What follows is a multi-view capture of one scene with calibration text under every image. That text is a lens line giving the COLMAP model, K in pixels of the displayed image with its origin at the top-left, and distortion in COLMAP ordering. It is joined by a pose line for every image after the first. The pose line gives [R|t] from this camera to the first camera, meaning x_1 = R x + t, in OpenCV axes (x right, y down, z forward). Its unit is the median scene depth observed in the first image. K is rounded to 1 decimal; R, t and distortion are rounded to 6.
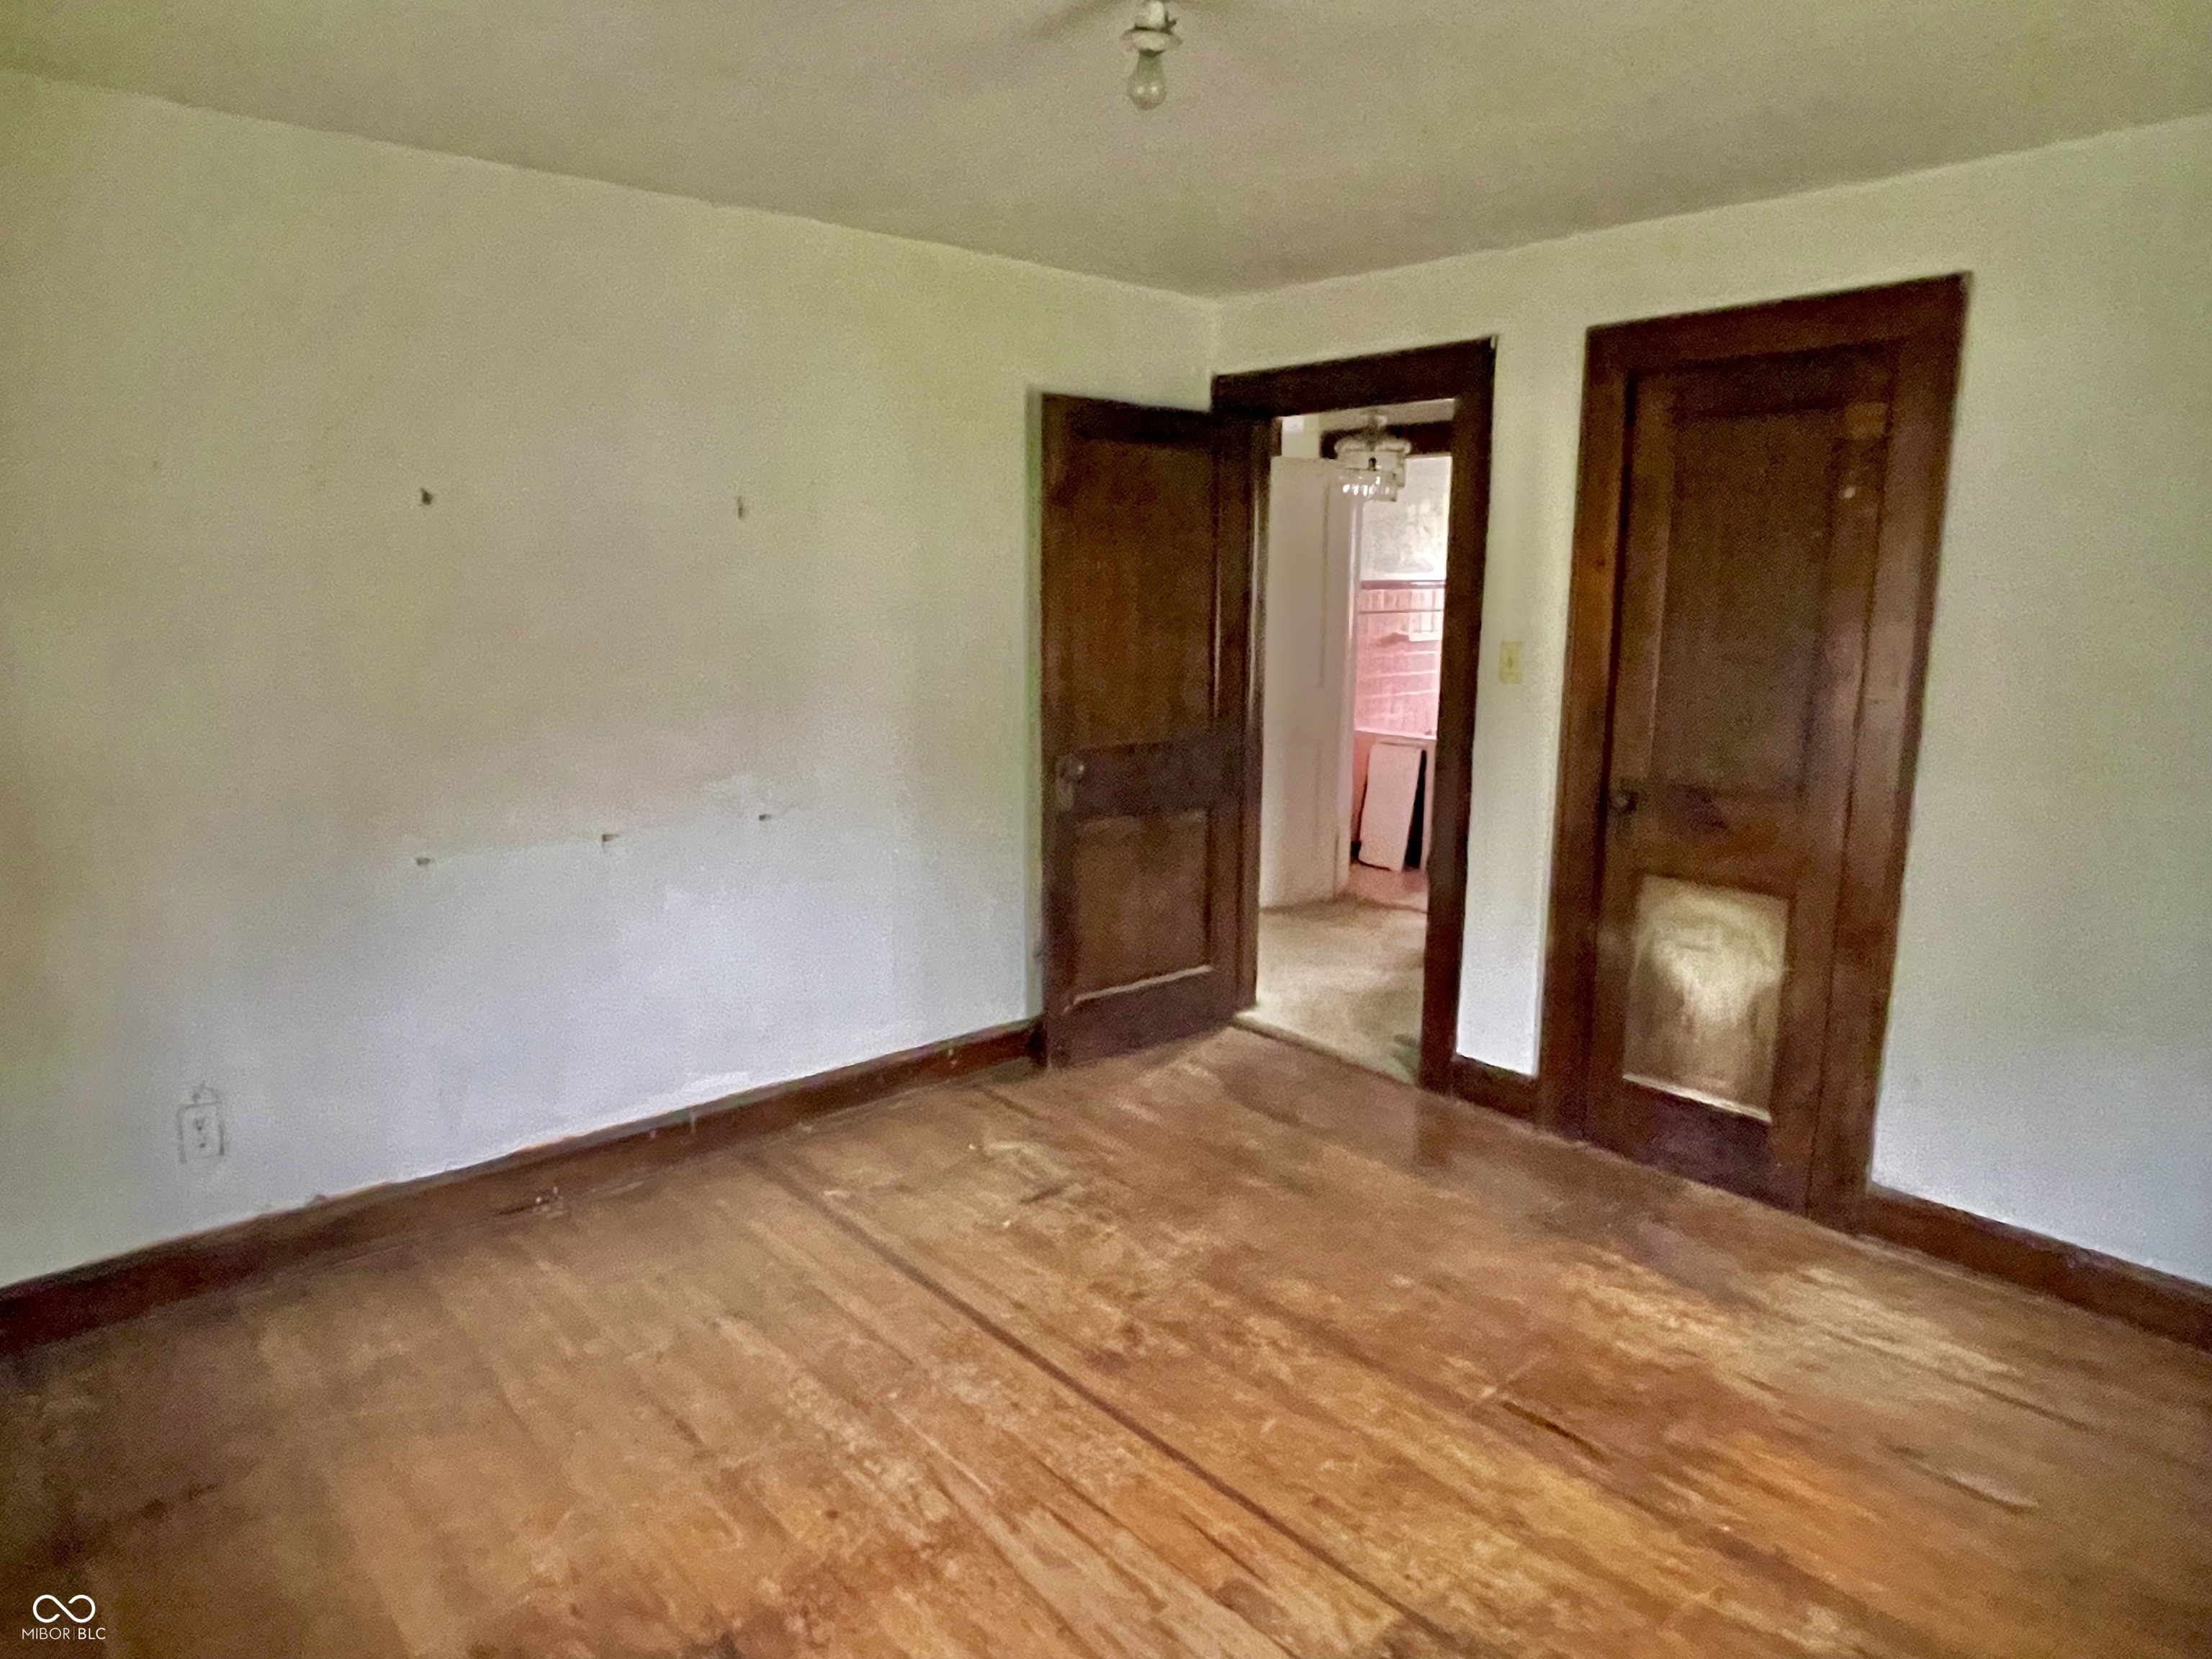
lens RADIAL K [[1378.6, 0, 1113.5], [0, 1378.6, 831.0], [0, 0, 1]] dist [0.020002, -0.025494]
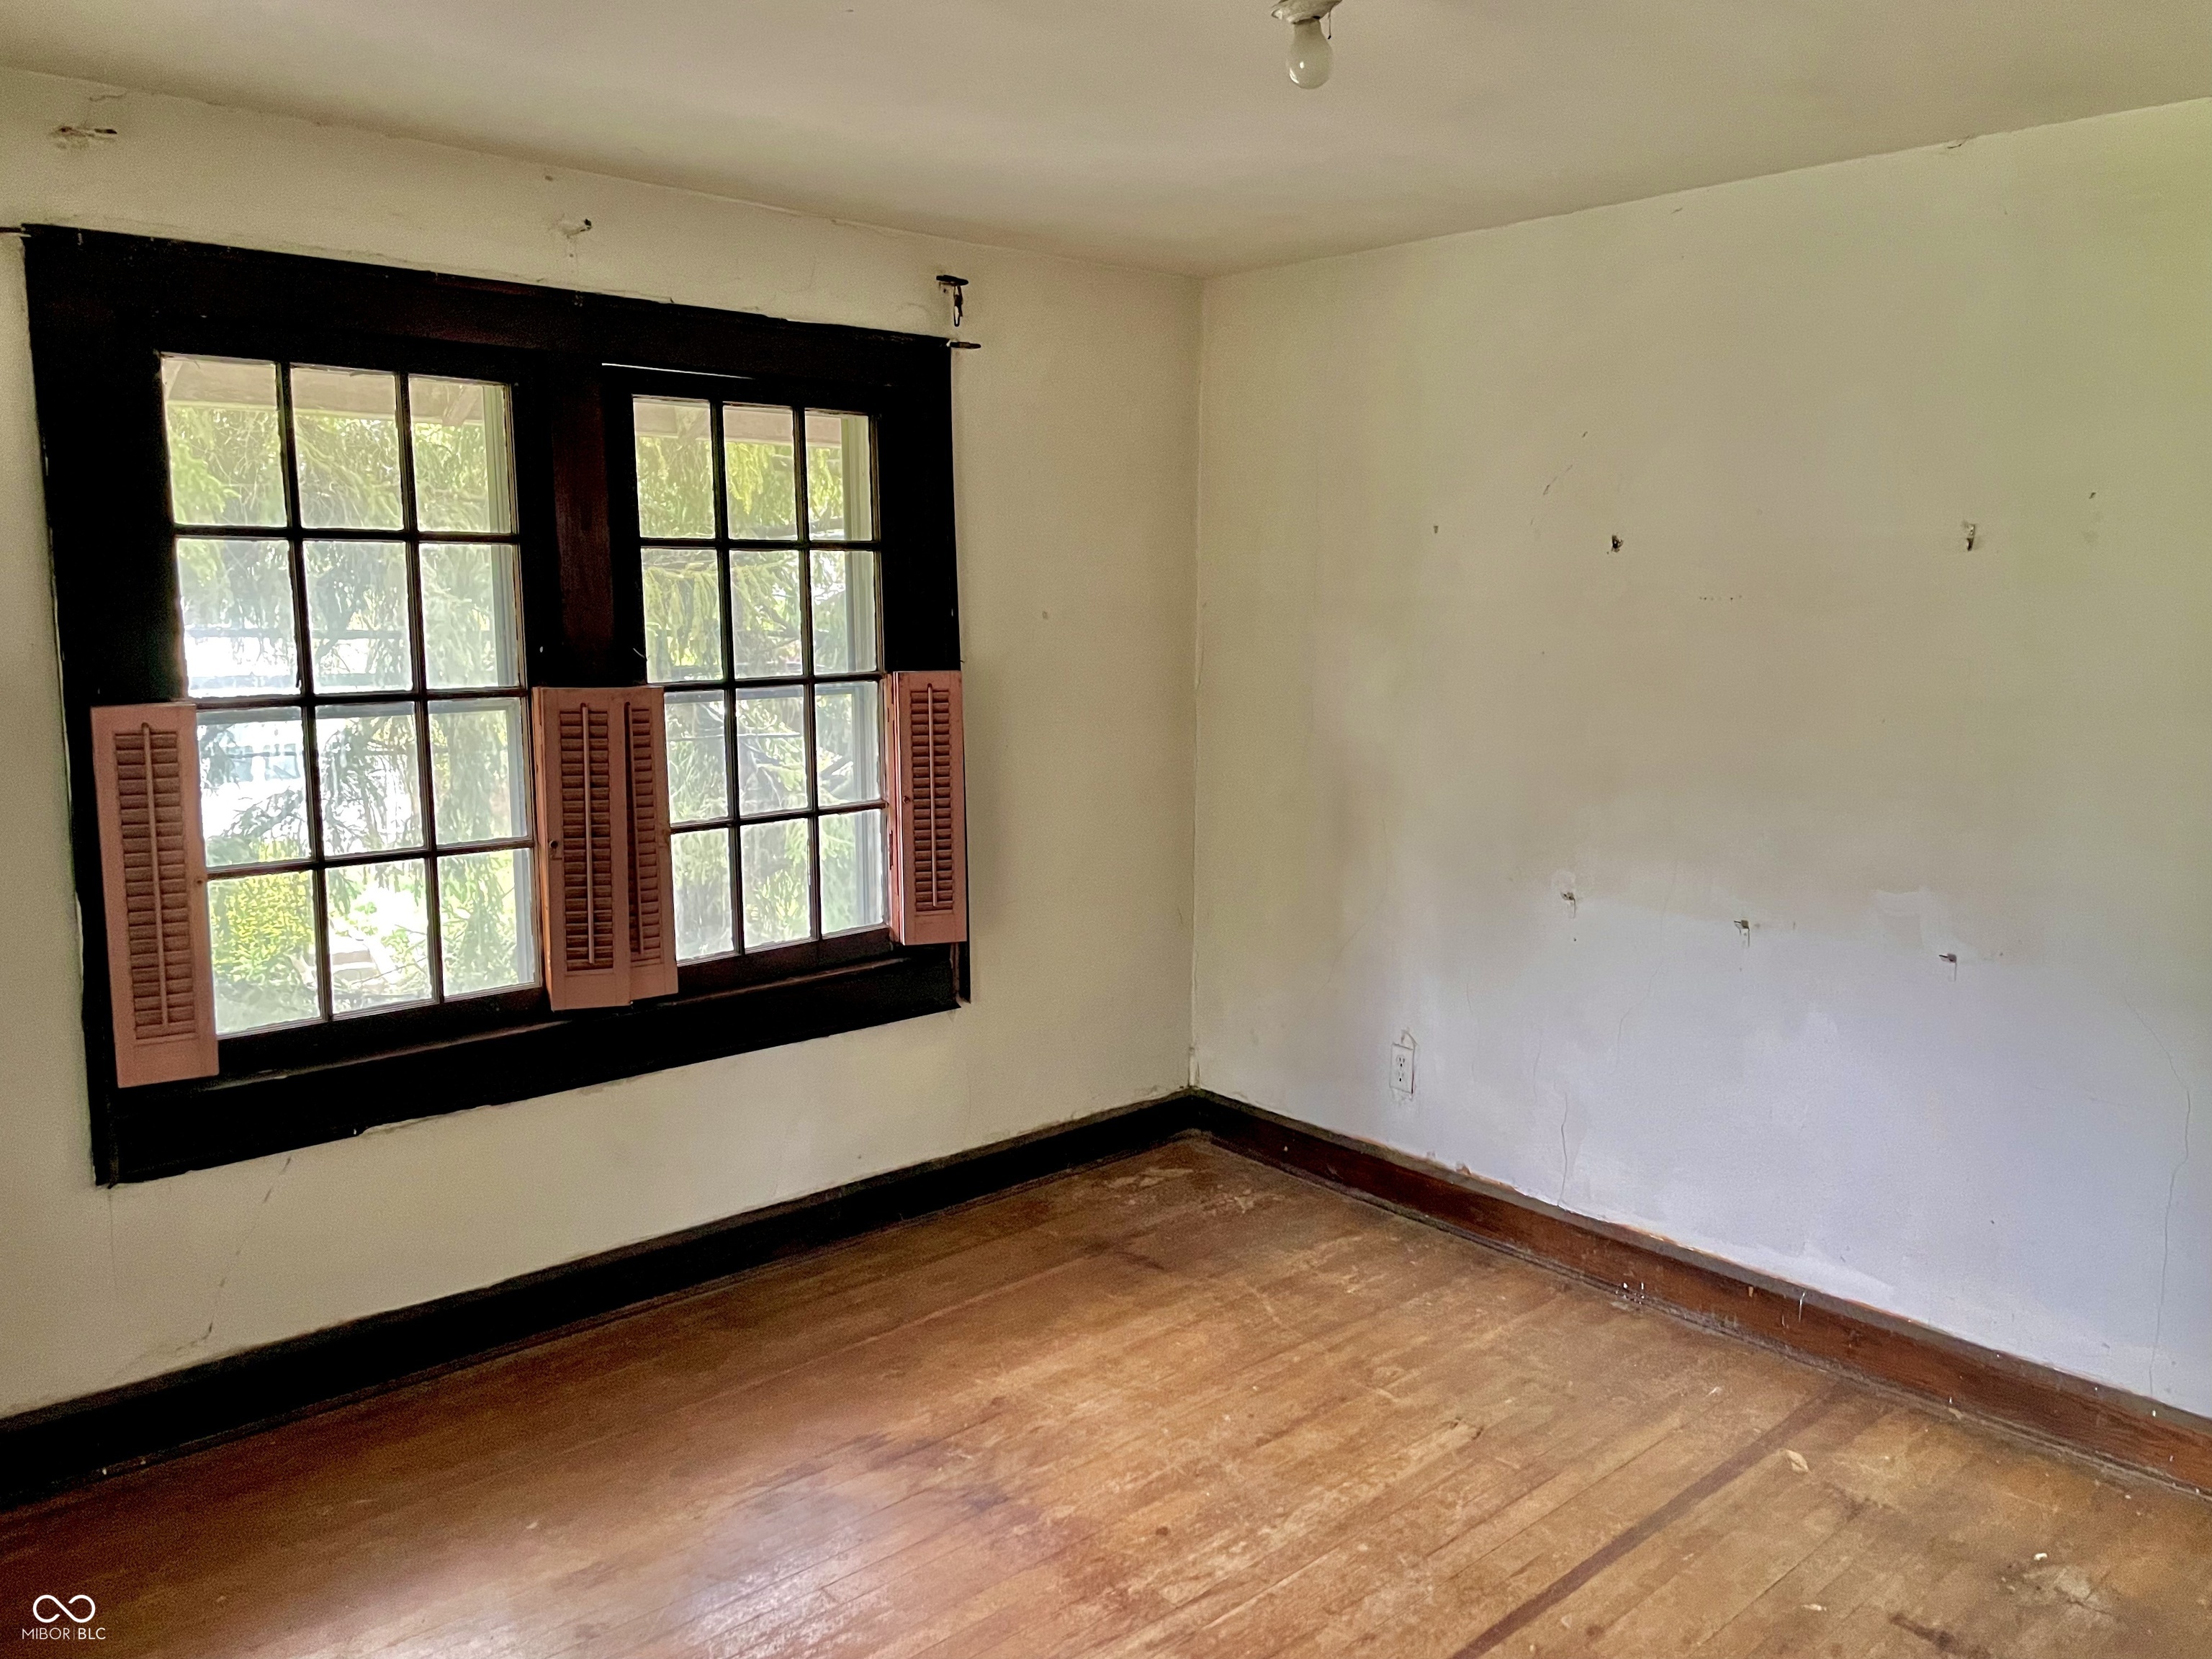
lens RADIAL K [[1663.3, 0, 1108.5], [0, 1663.3, 807.3], [0, 0, 1]] dist [0.134823, -0.164024]
pose [[0.017993, 0.132103, -0.991073, 0.687930], [-0.190818, 0.973467, 0.126292, -0.128713], [0.981461, 0.186842, 0.042724, 0.568867]]
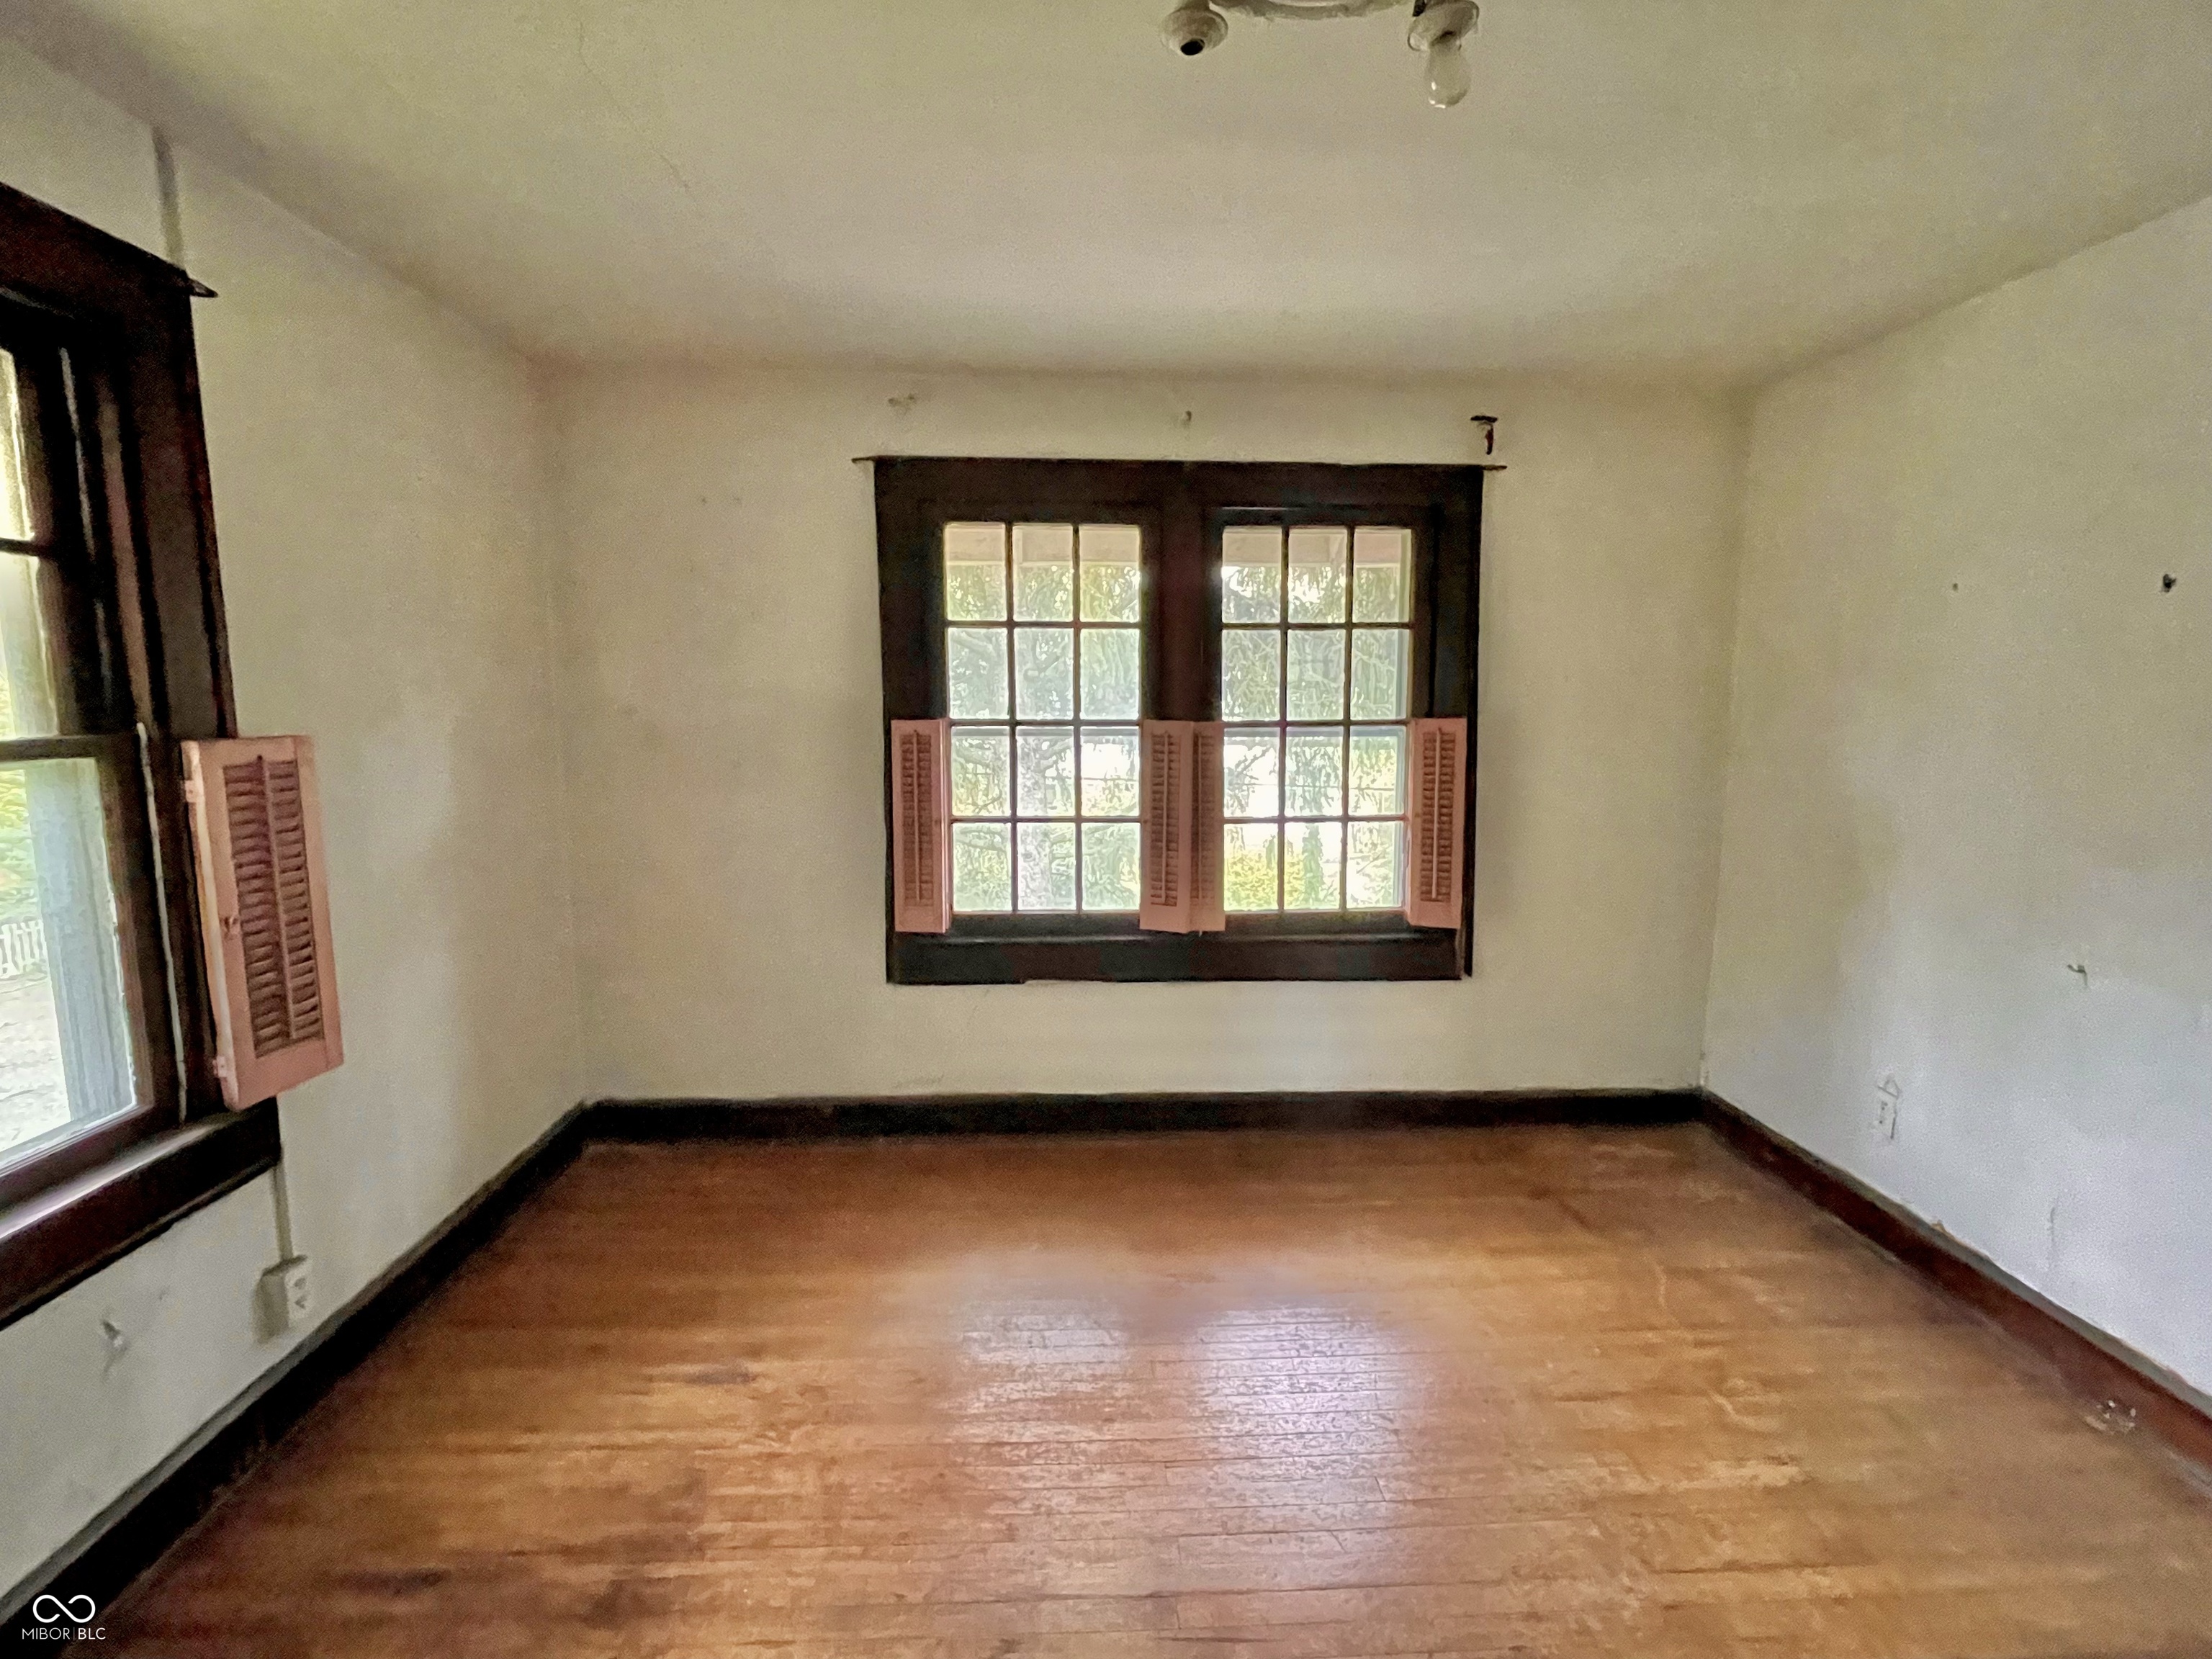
lens RADIAL K [[1023.7, 0, 1118.5], [0, 1023.7, 827.2], [0, 0, 1]] dist [0.002667, 0.002142]
pose [[-0.613458, 0.094210, -0.784088, 0.431801], [-0.154175, 0.959468, 0.235906, -0.131041], [0.774532, 0.265605, -0.574068, 0.825367]]
